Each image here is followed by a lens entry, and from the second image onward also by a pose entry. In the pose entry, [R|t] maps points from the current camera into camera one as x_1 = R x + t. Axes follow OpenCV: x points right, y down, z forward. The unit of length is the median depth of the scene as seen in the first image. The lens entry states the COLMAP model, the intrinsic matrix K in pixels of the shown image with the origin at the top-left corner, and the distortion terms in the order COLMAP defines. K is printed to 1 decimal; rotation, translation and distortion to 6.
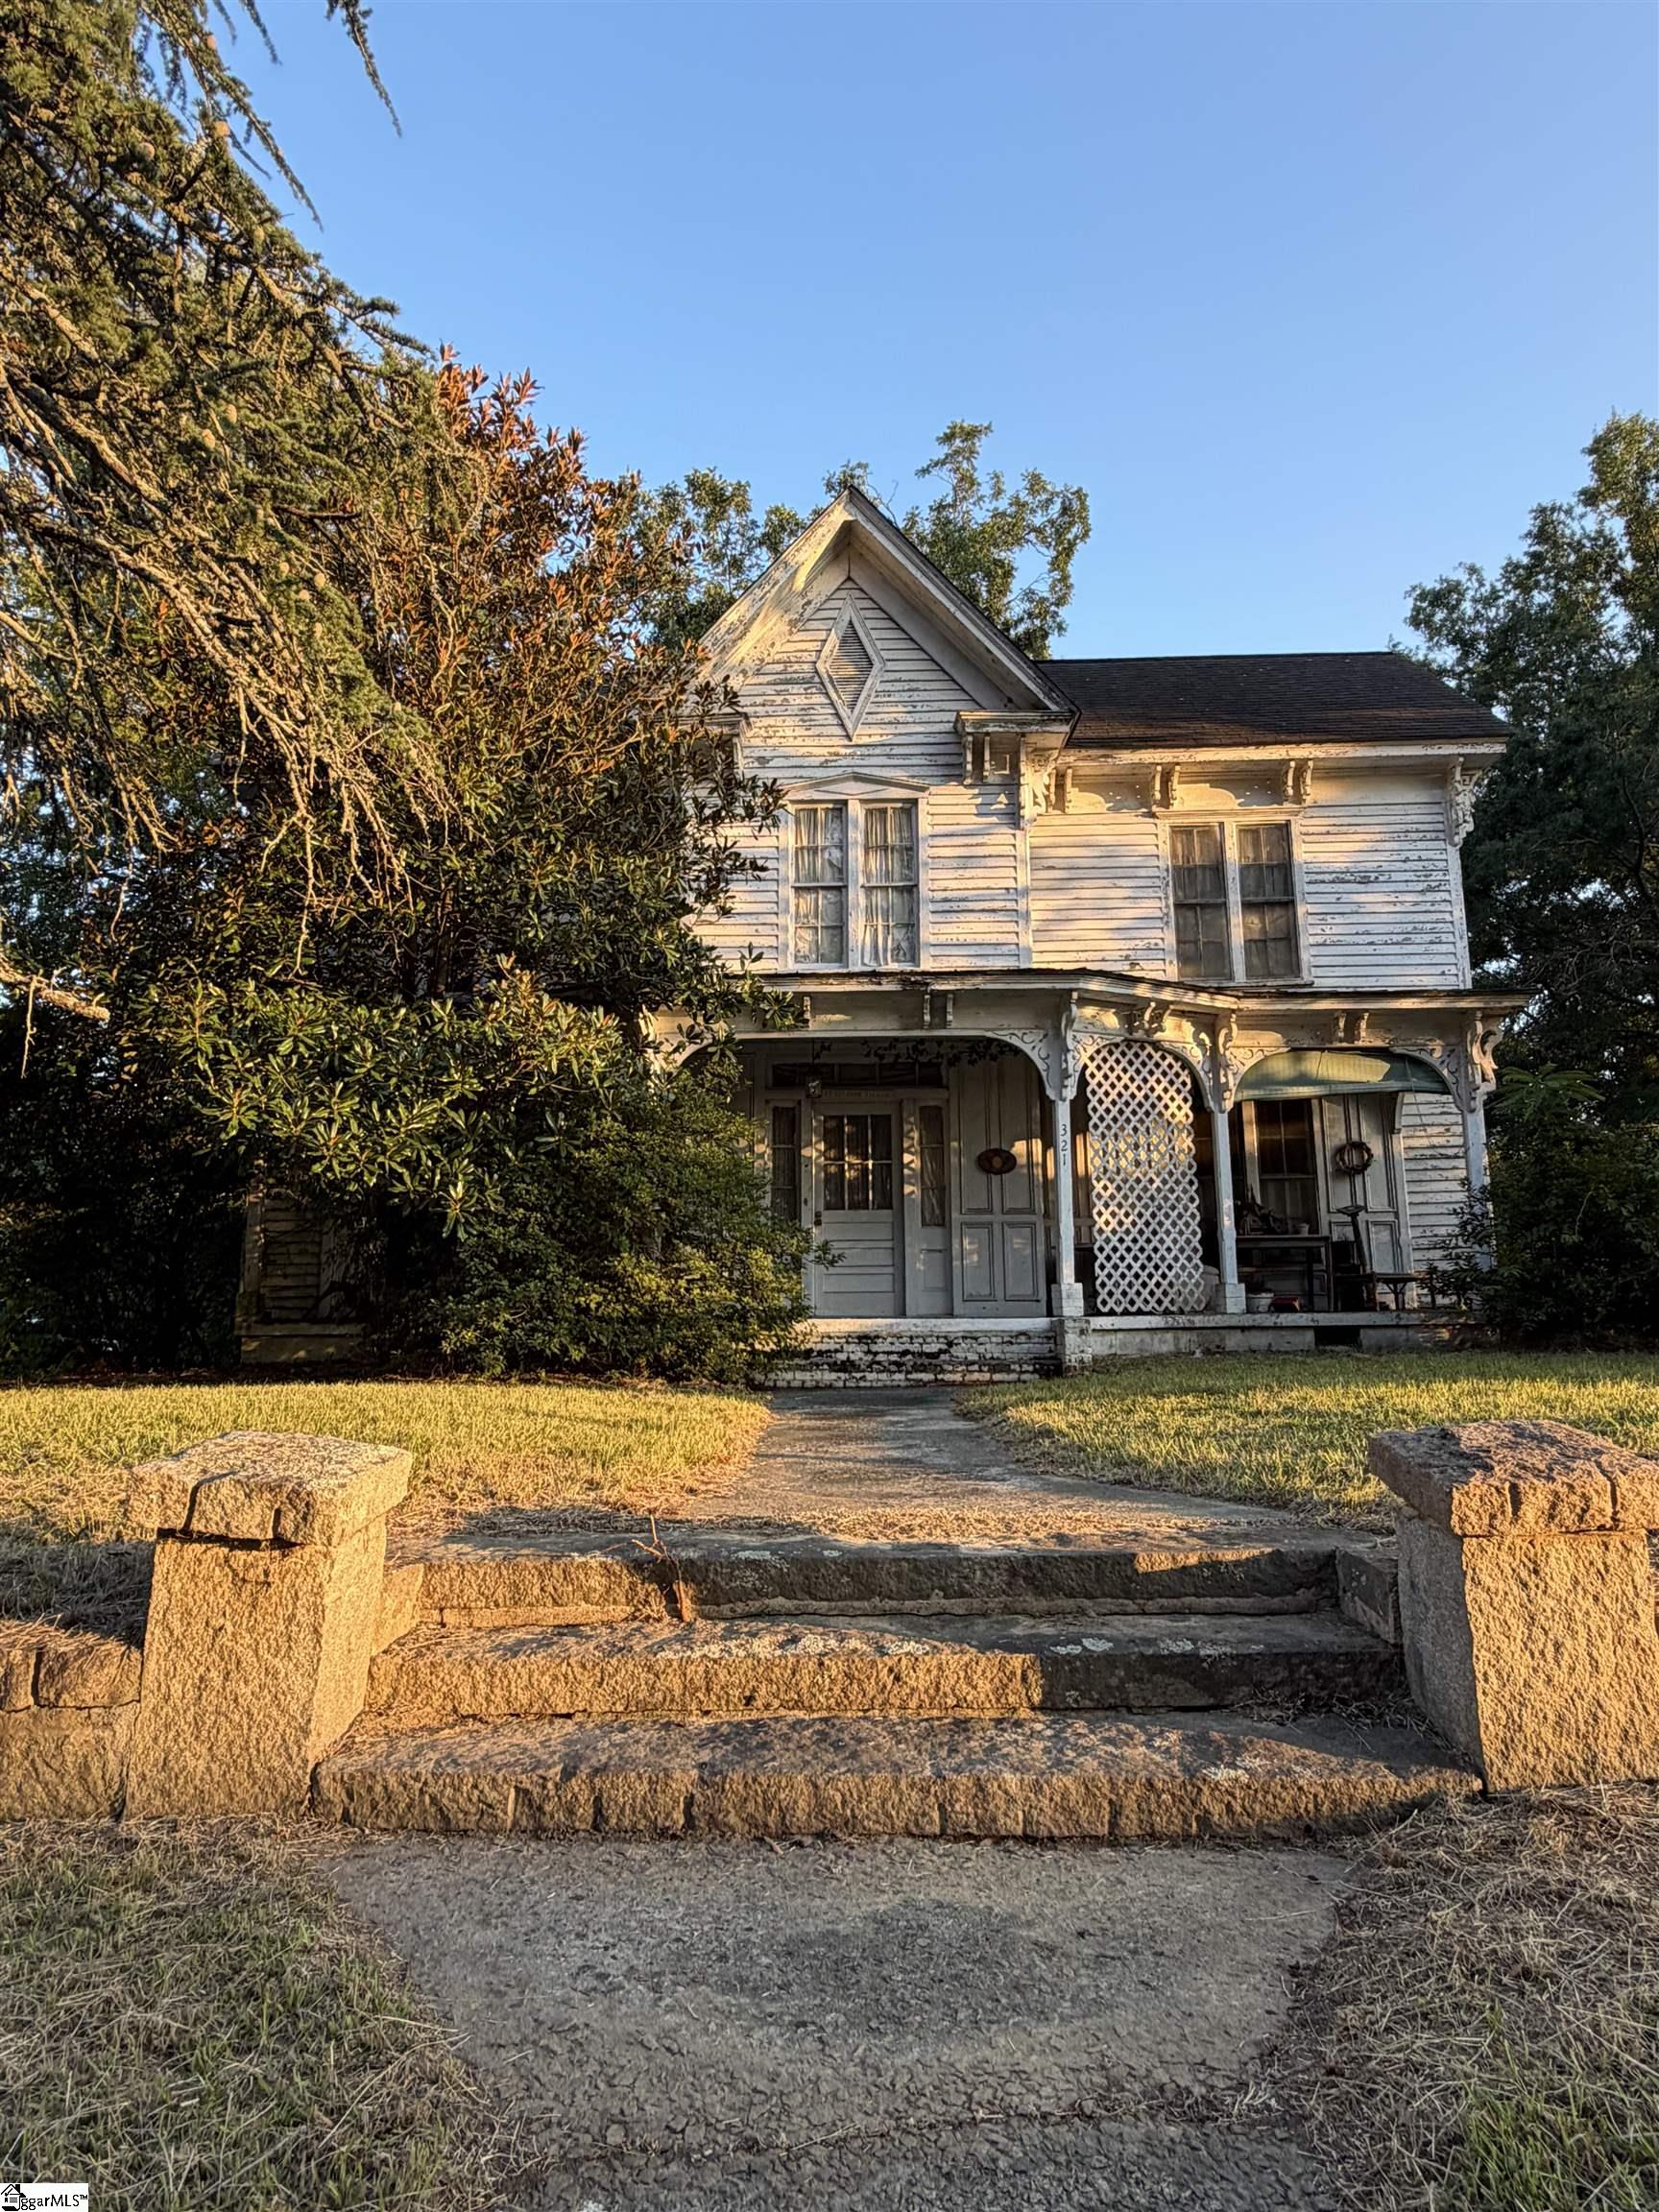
lens RADIAL K [[1368.2, 0, 829.2], [0, 1368.2, 1096.9], [0, 0, 1]] dist [0.002312, -0.000340]
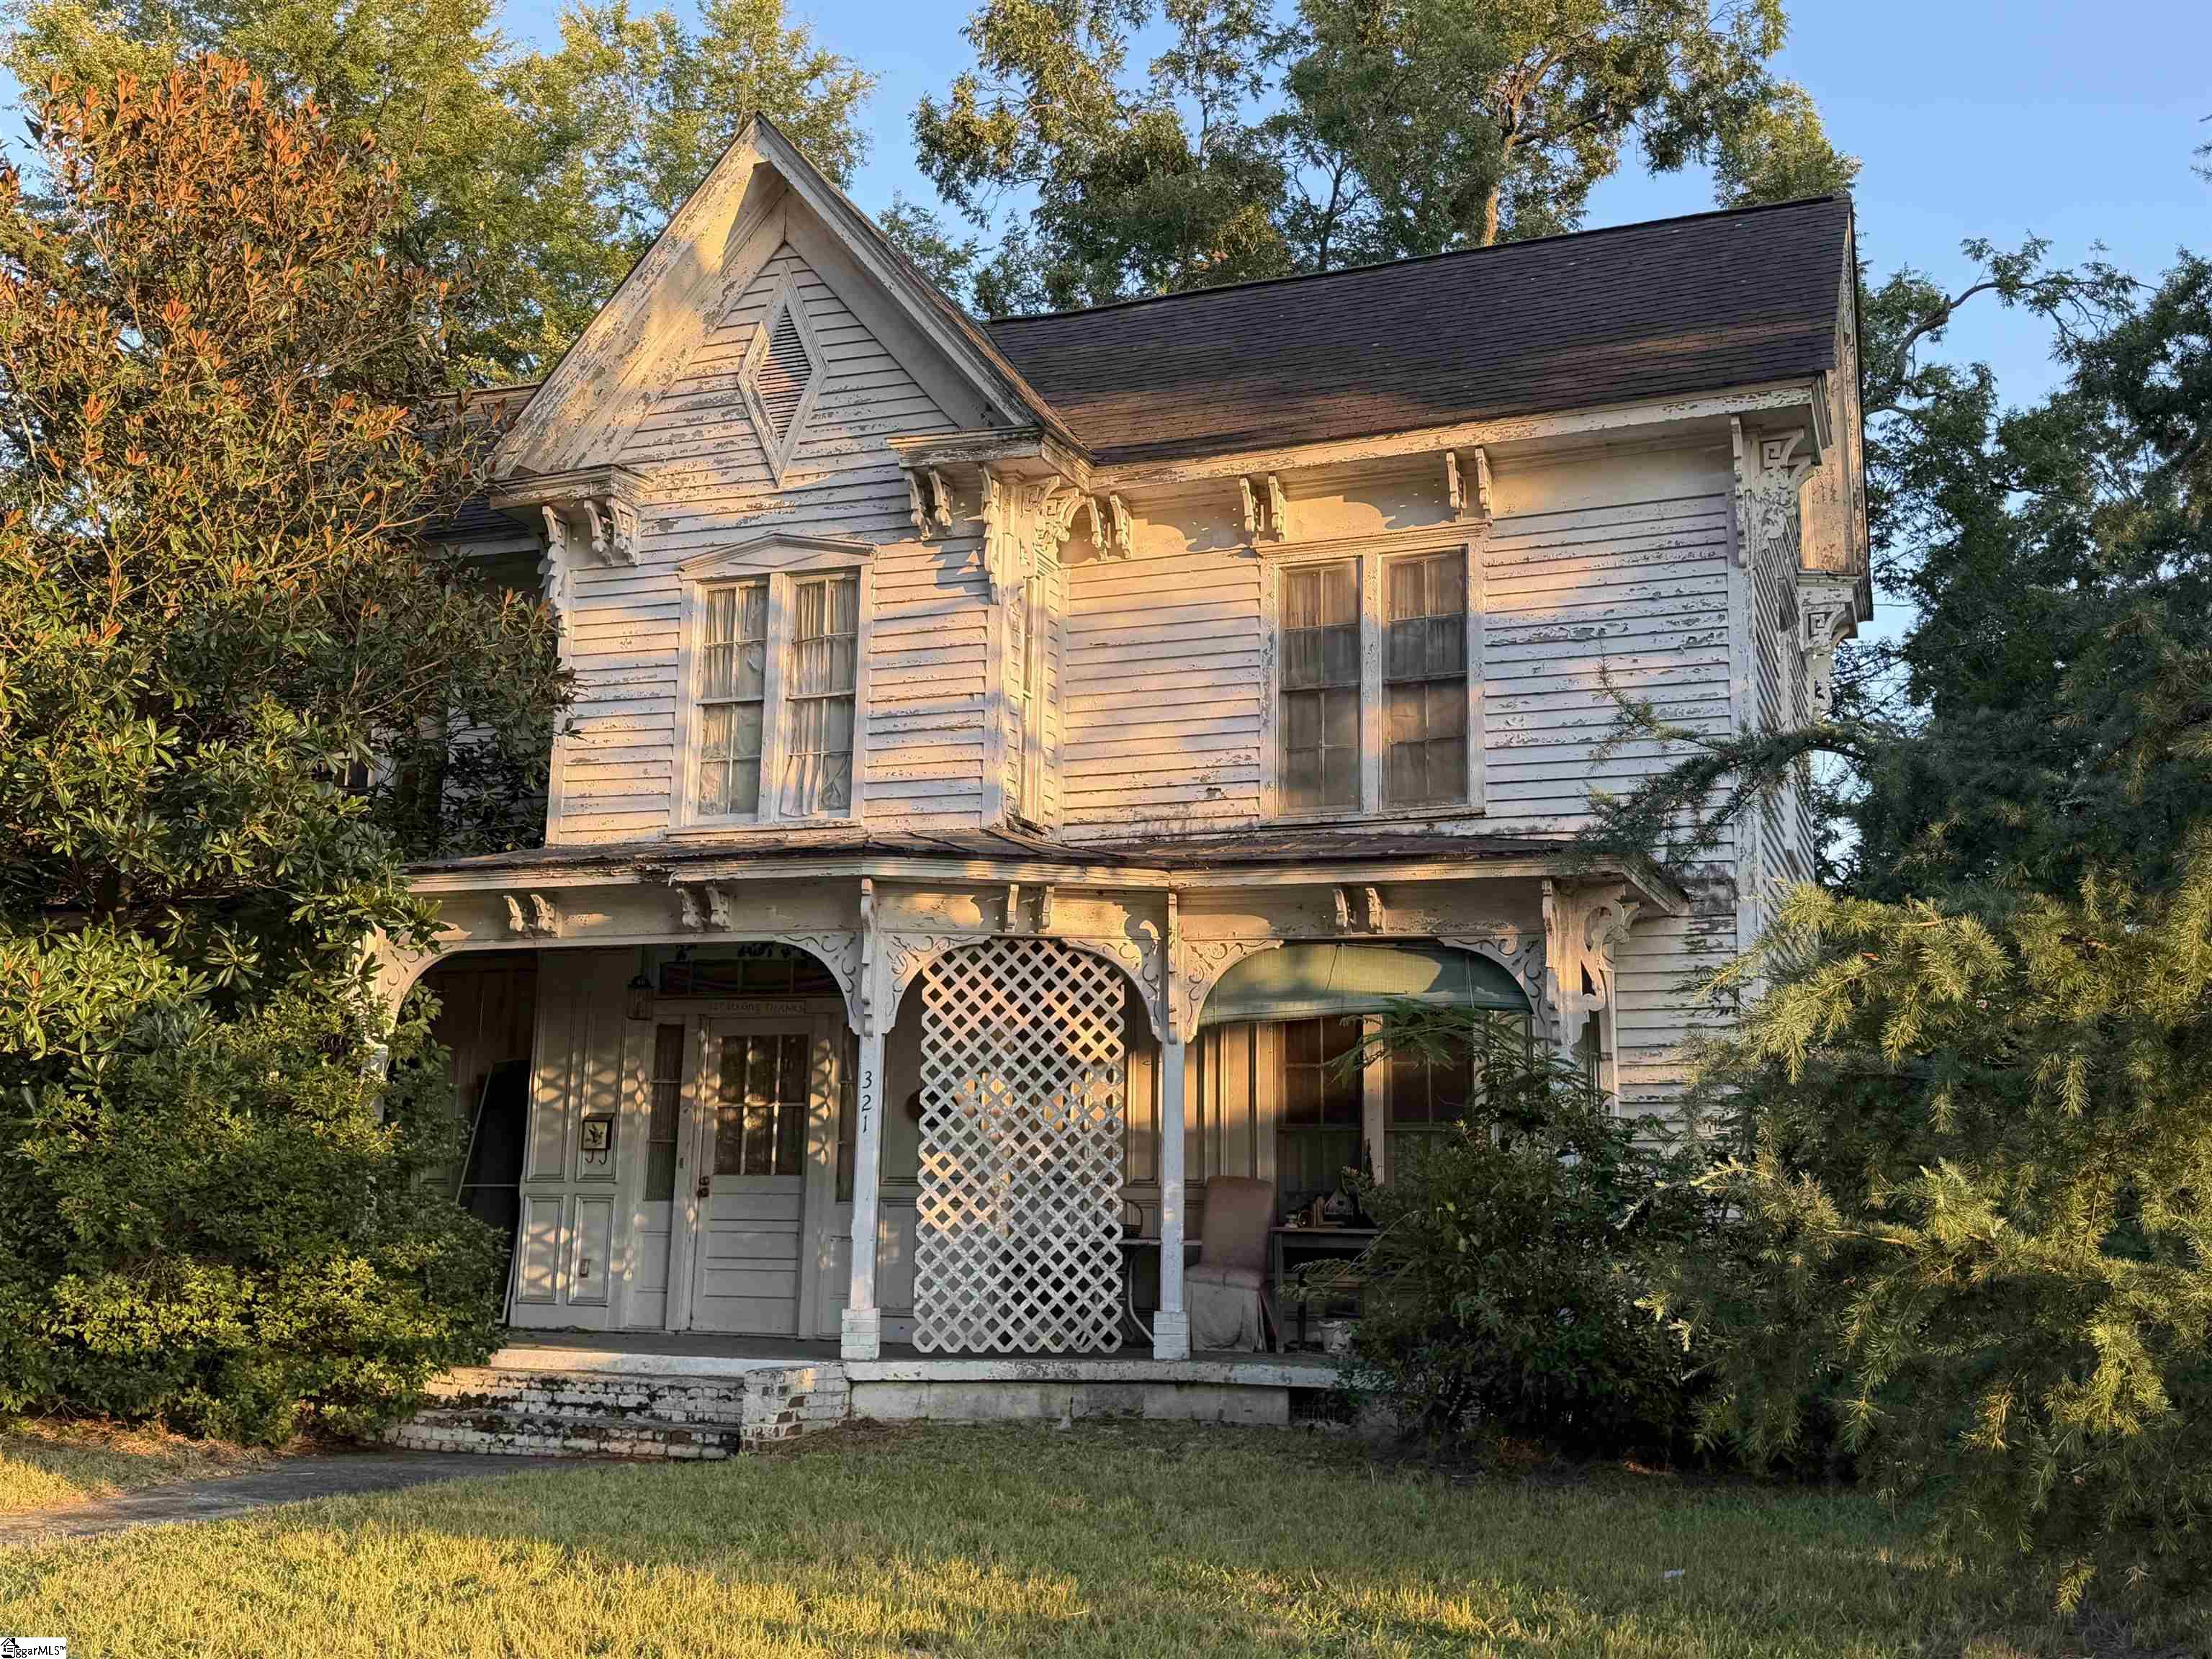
lens RADIAL K [[2280.0, 0, 1111.1], [0, 2280.0, 837.2], [0, 0, 1]] dist [0.132869, 0.000000]
pose [[0.939730, -0.030330, -0.340570, 0.575647], [0.027778, 0.999538, -0.012367, -0.067190], [0.340788, 0.002162, 0.940138, -0.025530]]
